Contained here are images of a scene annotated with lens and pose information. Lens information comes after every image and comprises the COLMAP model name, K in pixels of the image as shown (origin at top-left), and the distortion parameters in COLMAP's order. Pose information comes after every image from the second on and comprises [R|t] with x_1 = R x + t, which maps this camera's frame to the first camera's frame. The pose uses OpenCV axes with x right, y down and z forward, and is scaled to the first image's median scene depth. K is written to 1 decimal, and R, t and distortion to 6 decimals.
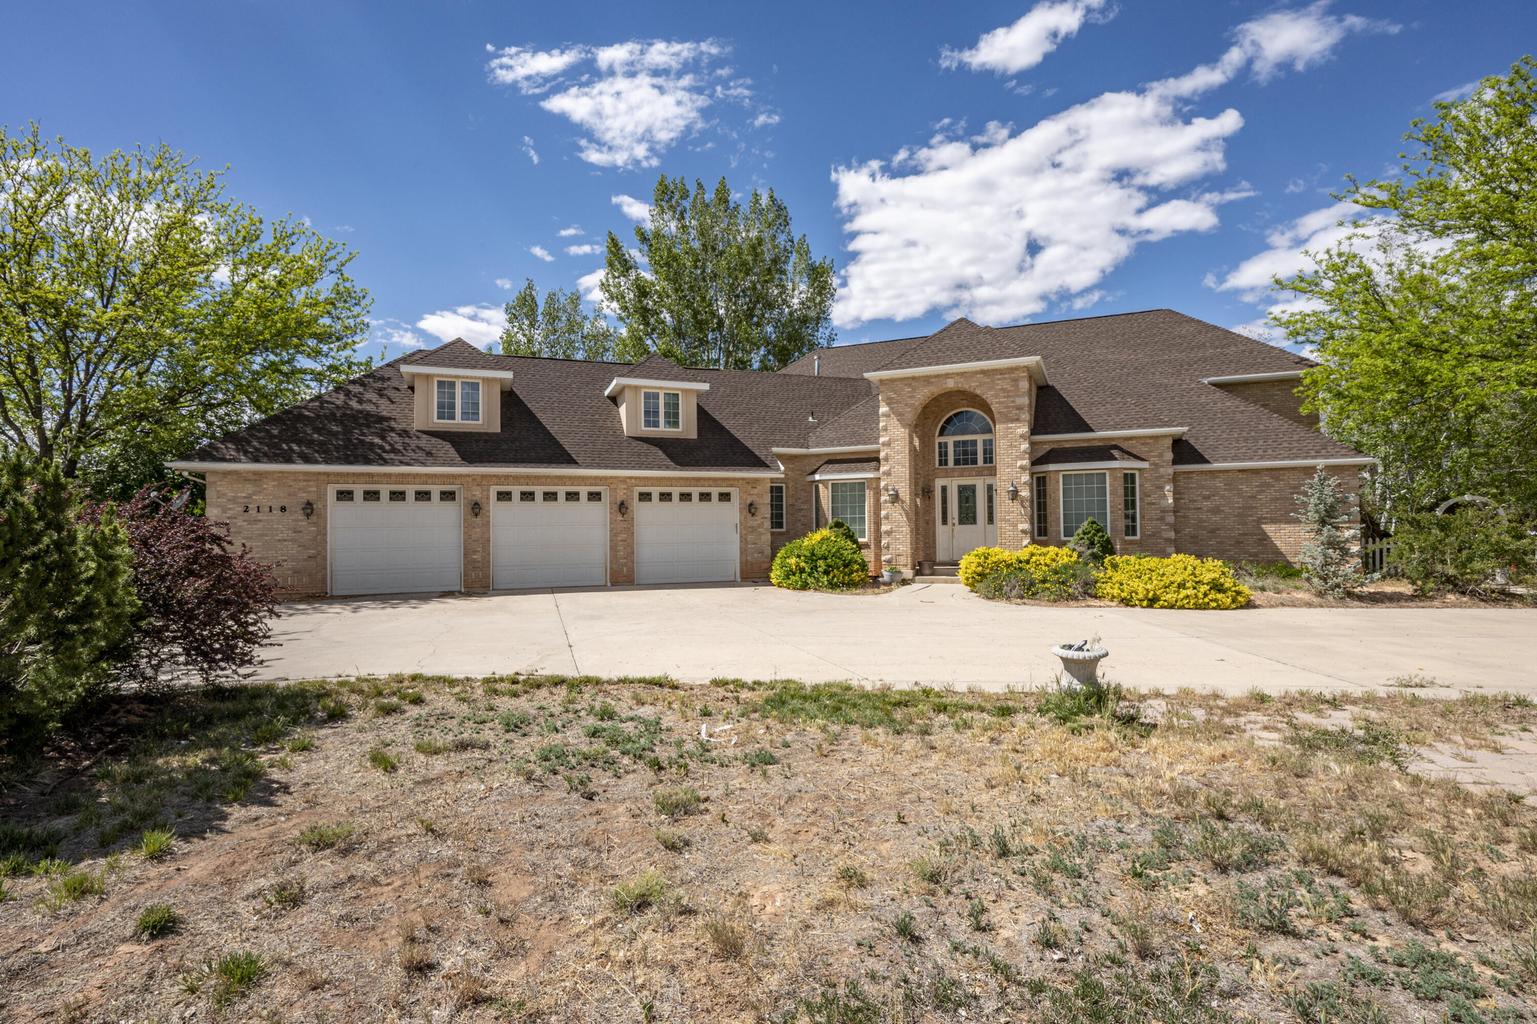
lens RADIAL K [[743.3, 0, 770.2], [0, 743.3, 516.6], [0, 0, 1]] dist [-0.004865, -0.000300]
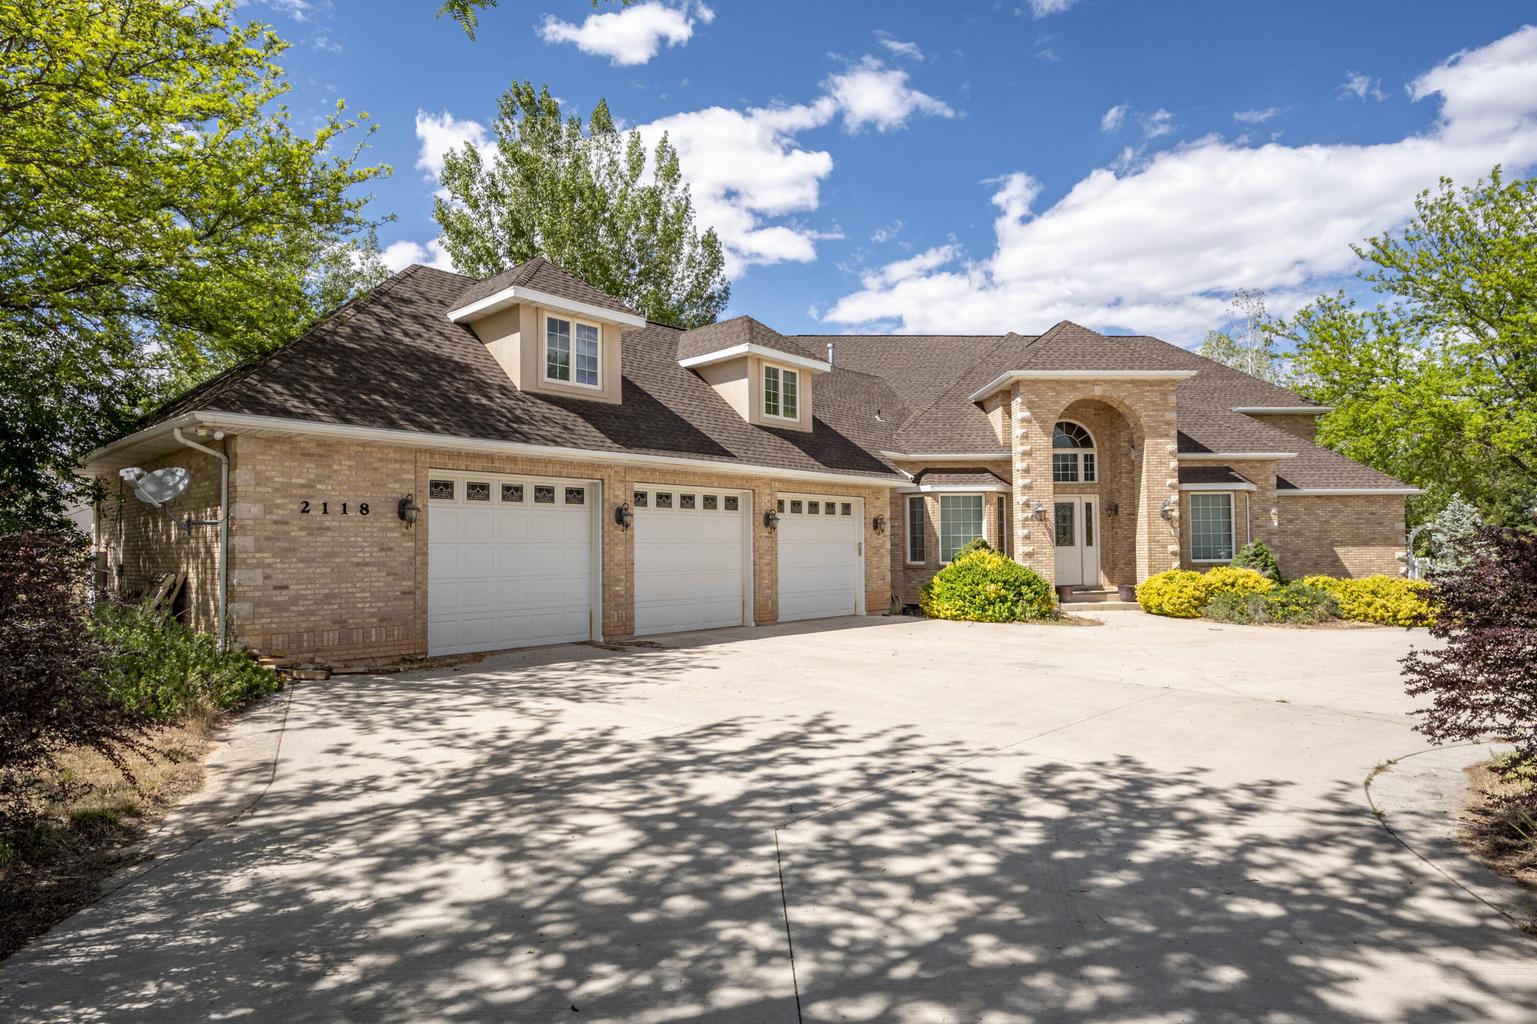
lens RADIAL K [[849.3, 0, 766.1], [0, 849.3, 527.8], [0, 0, 1]] dist [-0.002227, -0.000780]
pose [[0.897545, 0.016272, 0.440622, -0.574287], [-0.009457, 0.999799, -0.017659, 0.011127], [-0.440821, 0.011683, 0.897519, 0.241168]]
